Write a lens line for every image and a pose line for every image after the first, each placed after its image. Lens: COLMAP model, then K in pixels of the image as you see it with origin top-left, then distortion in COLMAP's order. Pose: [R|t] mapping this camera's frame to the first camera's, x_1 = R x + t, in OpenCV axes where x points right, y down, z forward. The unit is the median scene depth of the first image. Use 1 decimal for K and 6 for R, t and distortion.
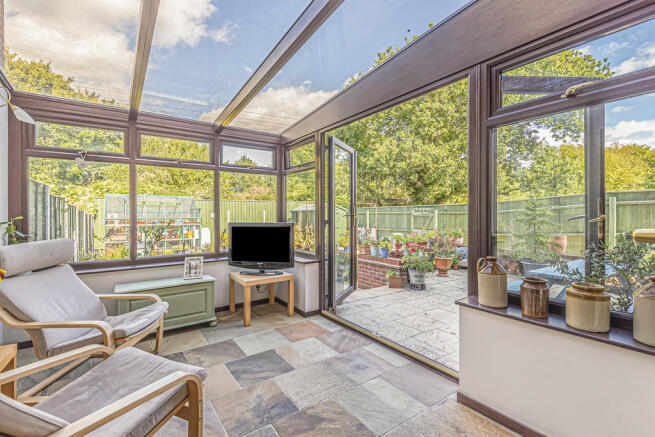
lens RADIAL K [[302.6, 0, 327.7], [0, 302.6, 216.1], [0, 0, 1]] dist [0.021362, 0.000073]
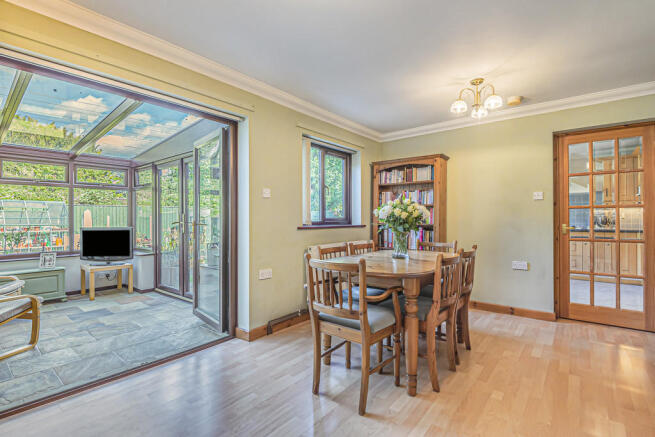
lens RADIAL K [[306.6, 0, 327.8], [0, 306.6, 217.7], [0, 0, 1]] dist [-0.022595, -0.000830]
pose [[0.958605, -0.003144, 0.284721, 0.339178], [0.006283, 0.999929, -0.010113, -0.002257], [-0.284669, 0.011483, 0.958557, -0.580514]]
